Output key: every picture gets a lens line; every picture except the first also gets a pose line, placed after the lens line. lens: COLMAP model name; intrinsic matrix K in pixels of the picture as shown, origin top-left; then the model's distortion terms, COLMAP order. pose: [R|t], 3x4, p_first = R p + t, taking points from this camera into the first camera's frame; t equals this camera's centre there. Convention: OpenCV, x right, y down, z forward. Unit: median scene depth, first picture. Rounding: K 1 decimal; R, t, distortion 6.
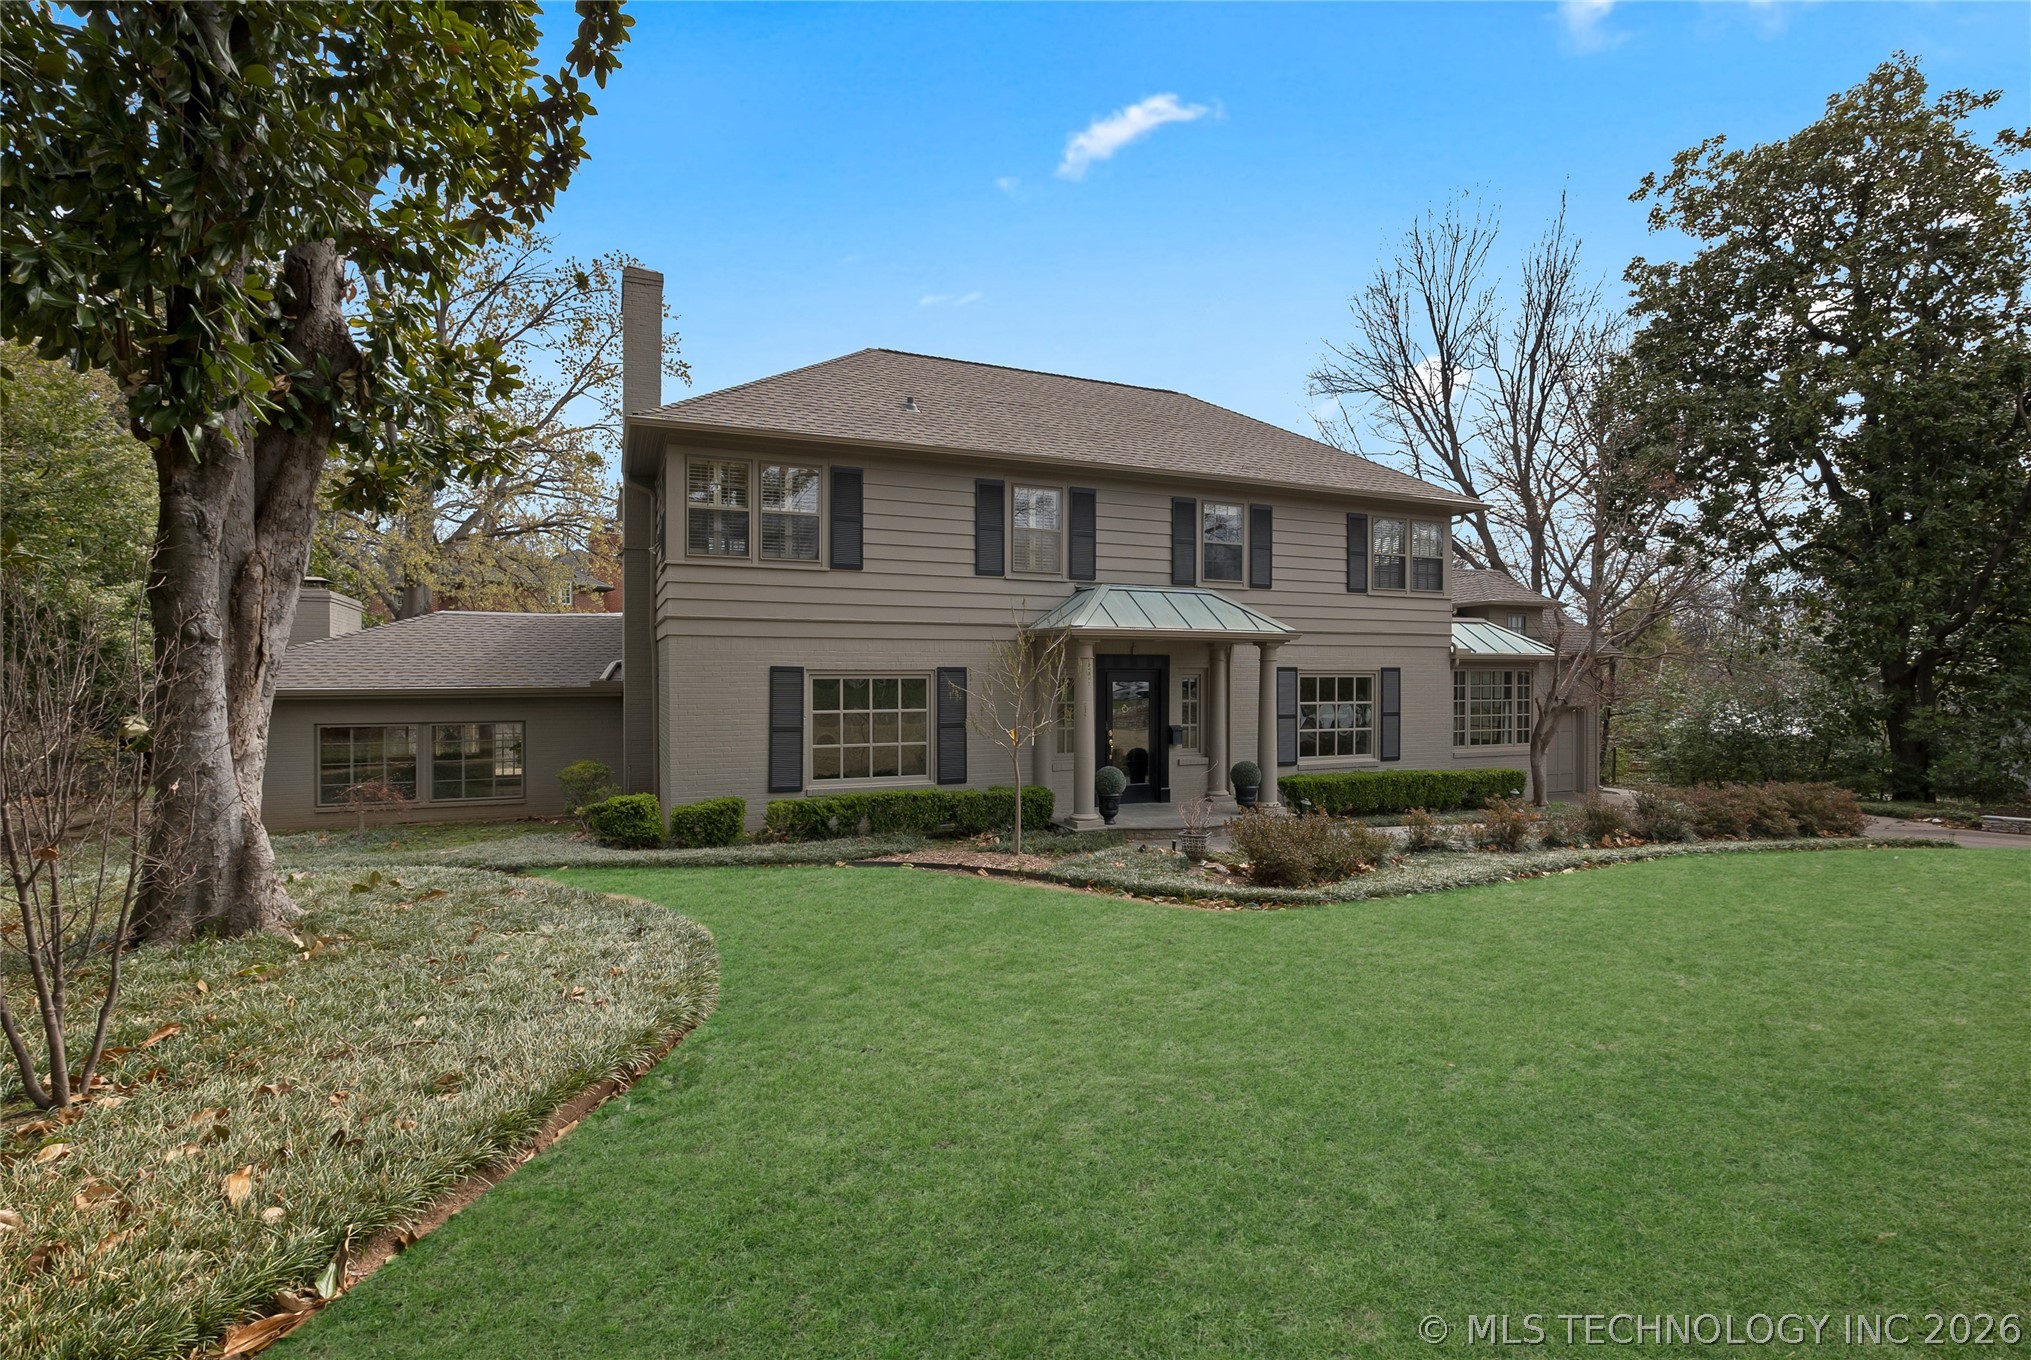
lens RADIAL K [[943.0, 0, 1019.9], [0, 943.0, 682.2], [0, 0, 1]] dist [-0.007428, -0.000108]
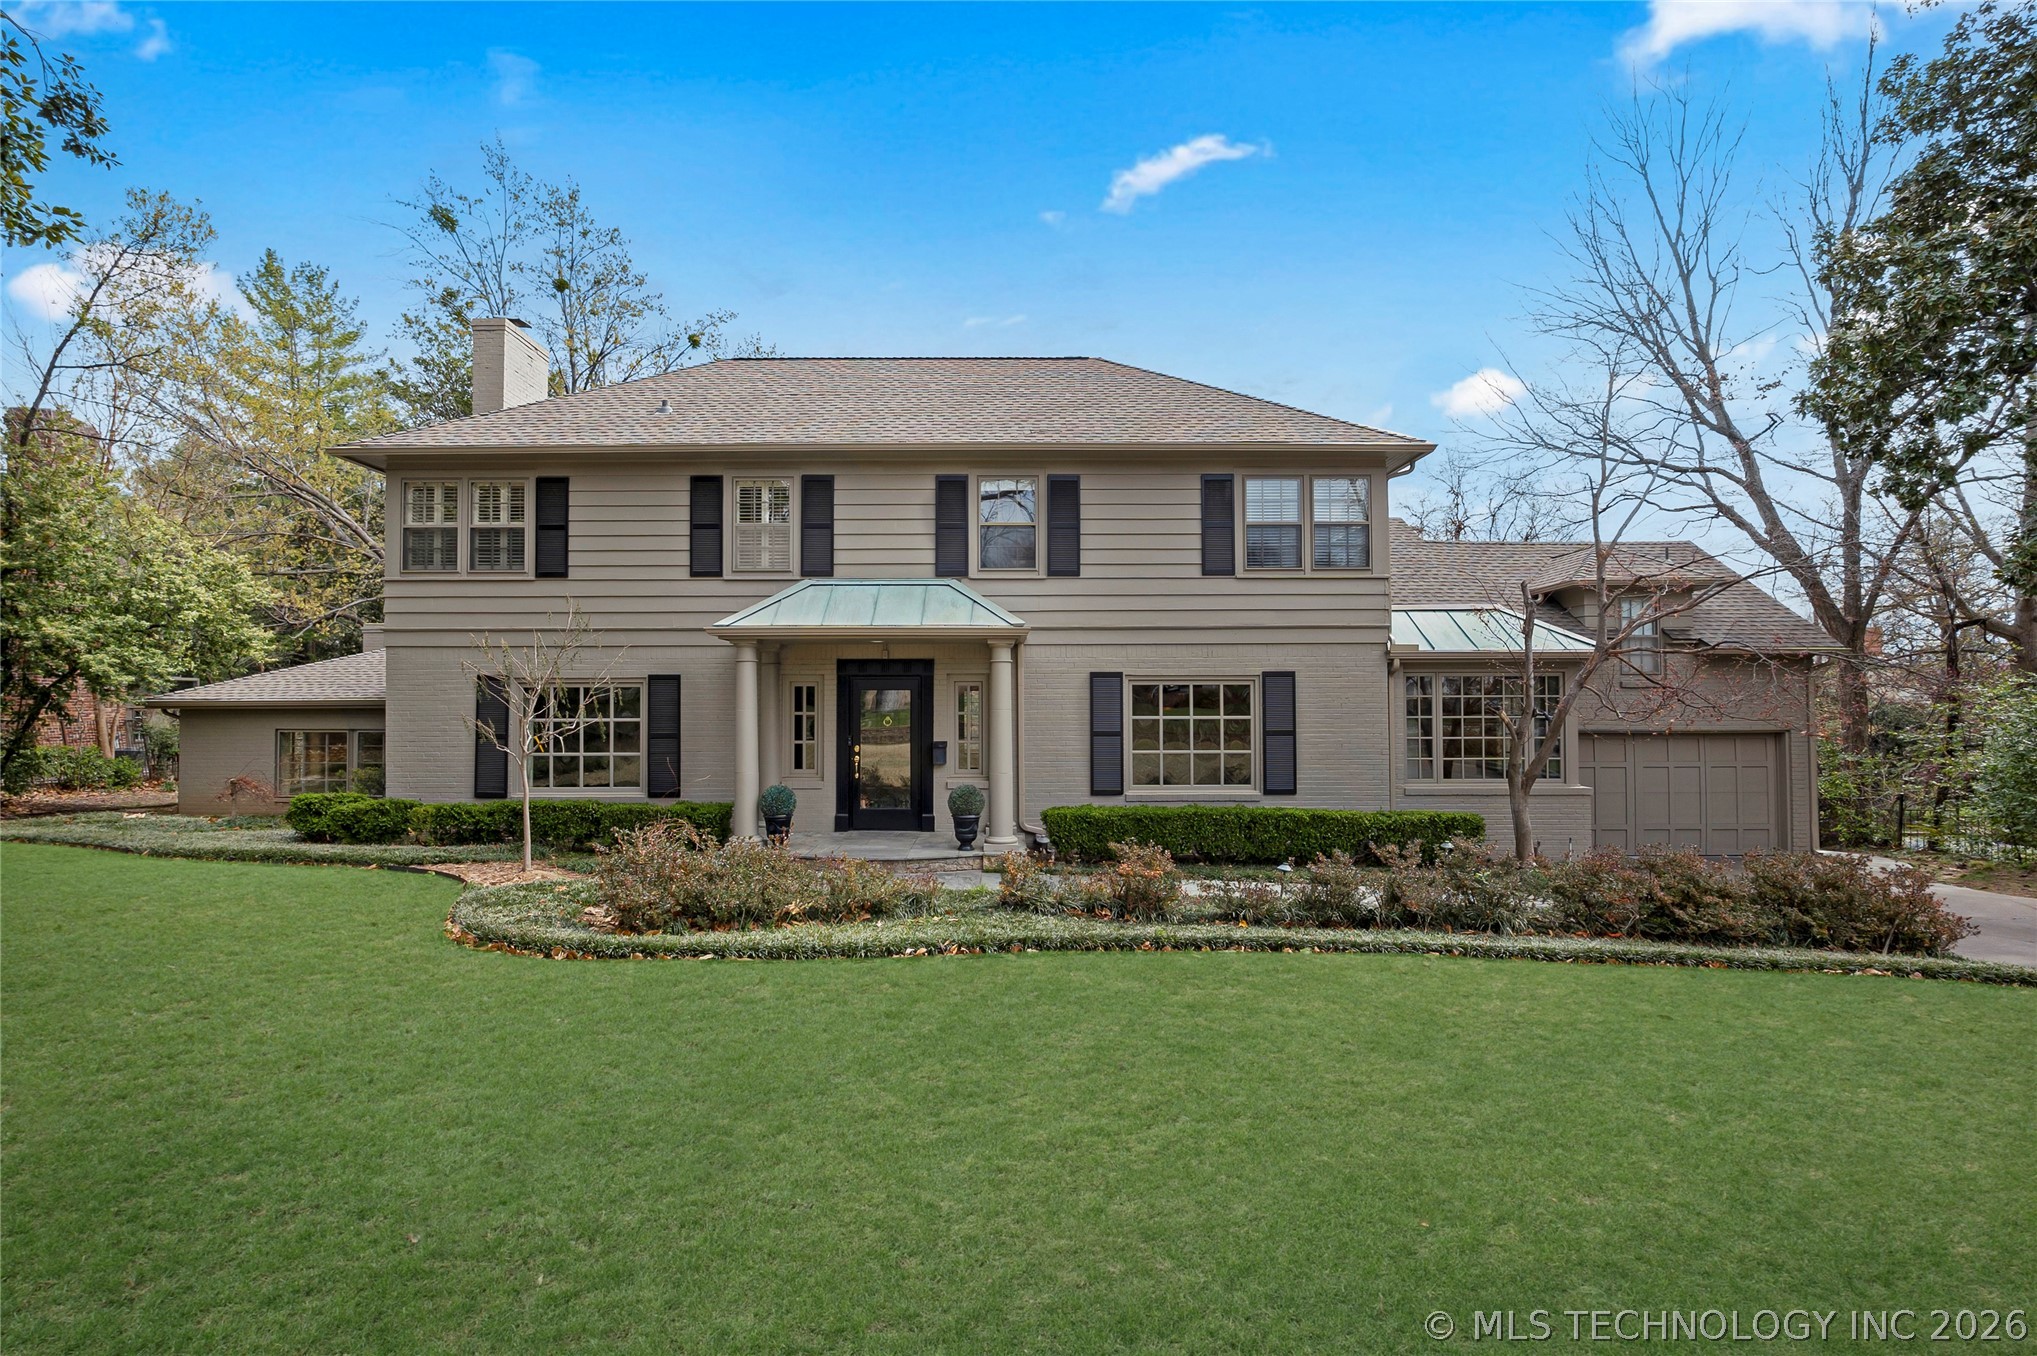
lens RADIAL K [[930.3, 0, 991.8], [0, 930.3, 653.3], [0, 0, 1]] dist [-0.027405, -0.000476]
pose [[0.912896, -0.013582, -0.407967, 0.543987], [-0.001486, 0.999329, -0.036596, -0.003075], [0.408190, 0.034015, 0.912263, 0.248623]]
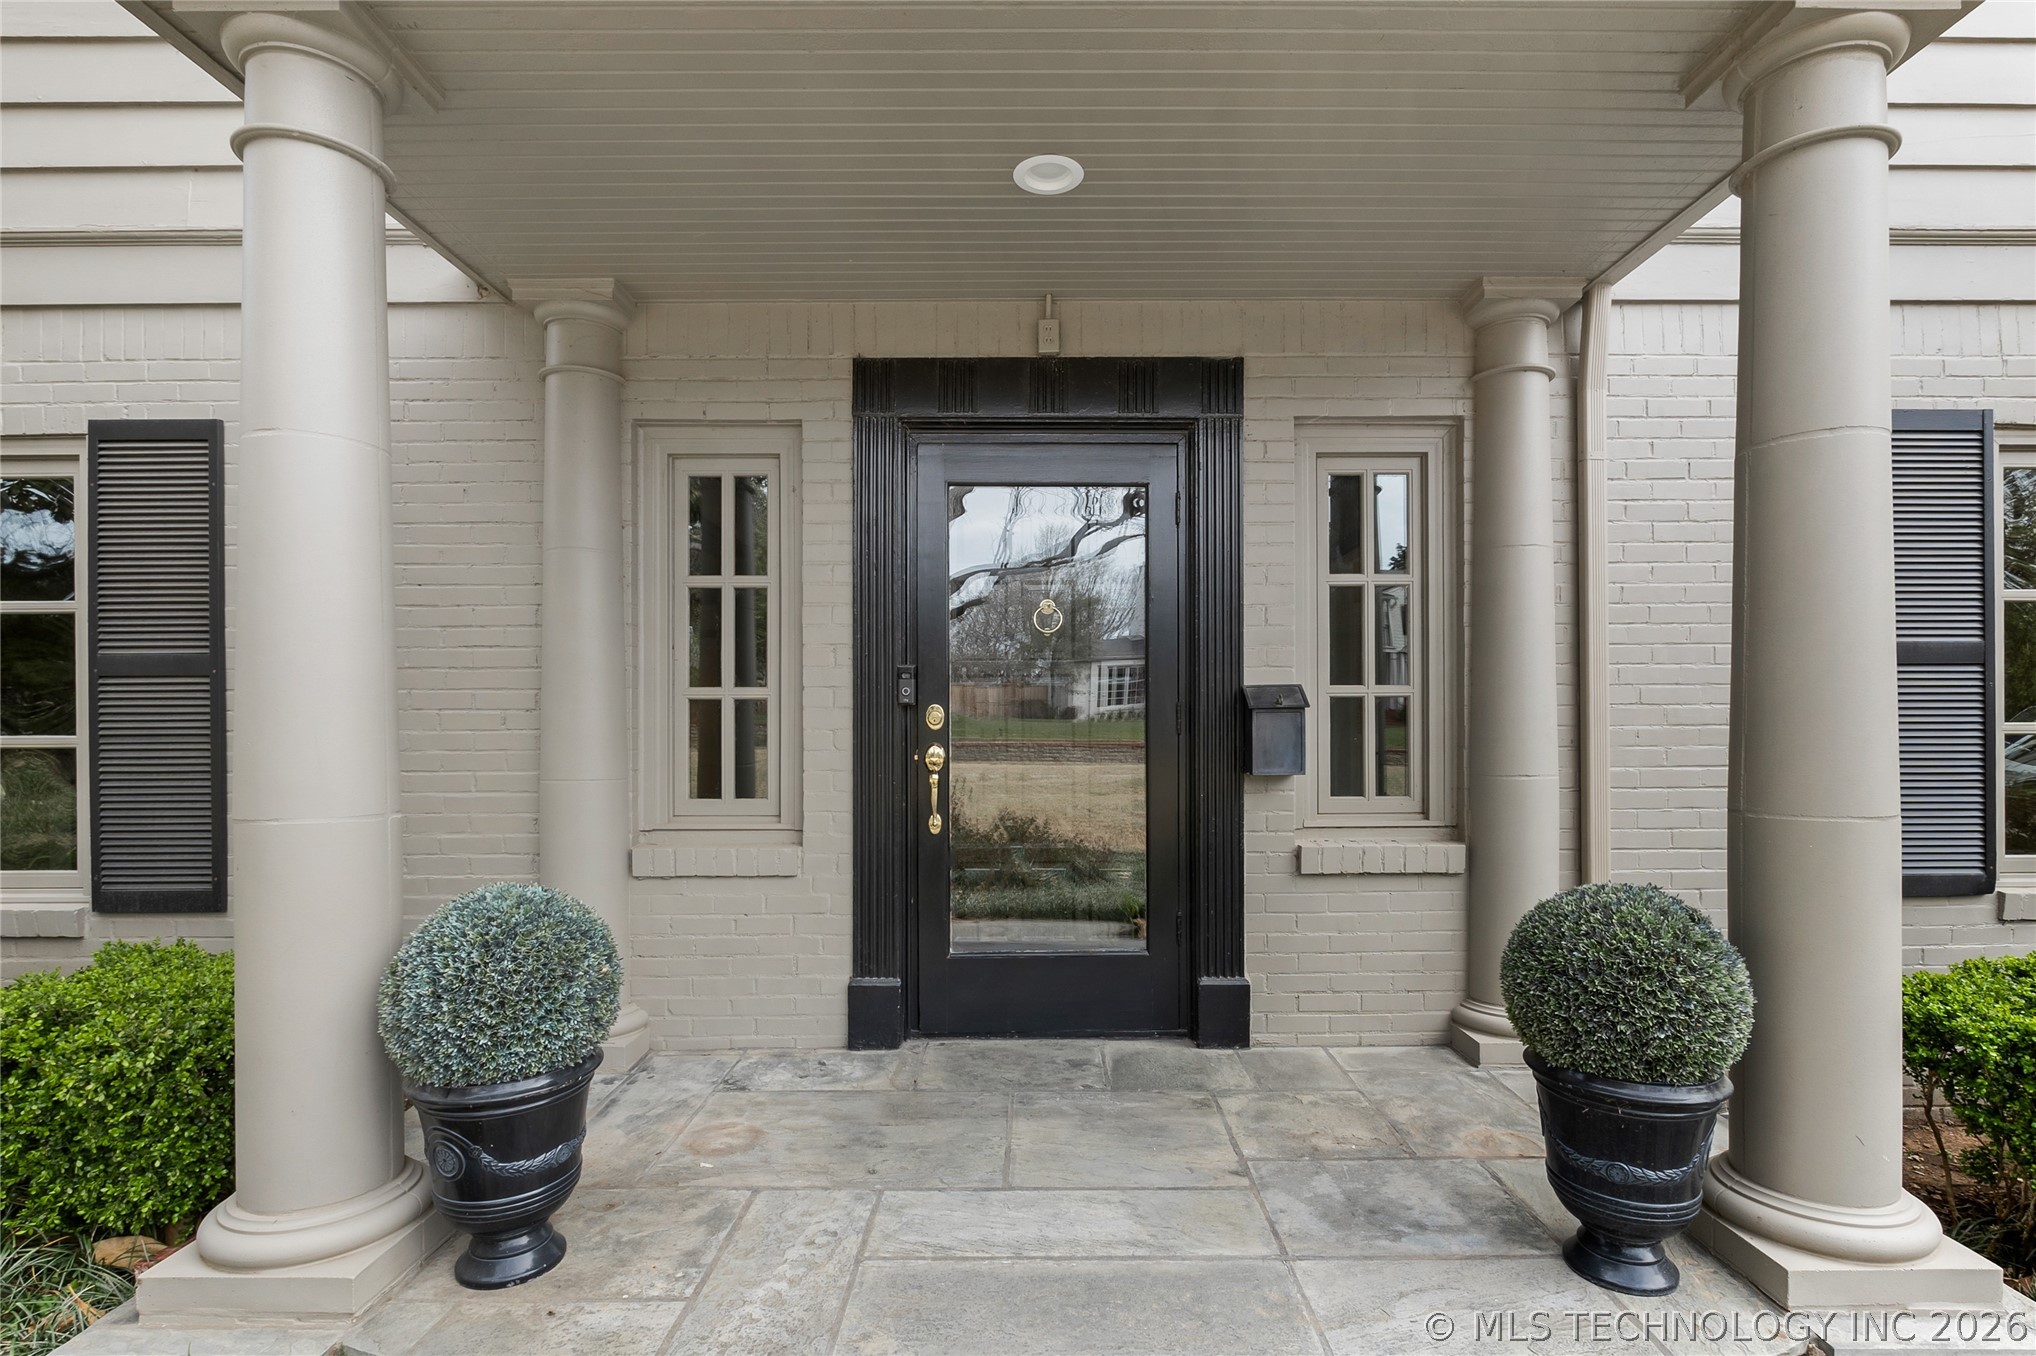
lens RADIAL K [[971.6, 0, 1015.6], [0, 971.6, 698.5], [0, 0, 1]] dist [0.003886, 0.000499]
pose [[0.914763, -0.006096, -0.403944, 0.197950], [-0.000047, 0.999885, -0.015196, 0.051282], [0.403990, 0.013920, 0.914657, 0.768555]]
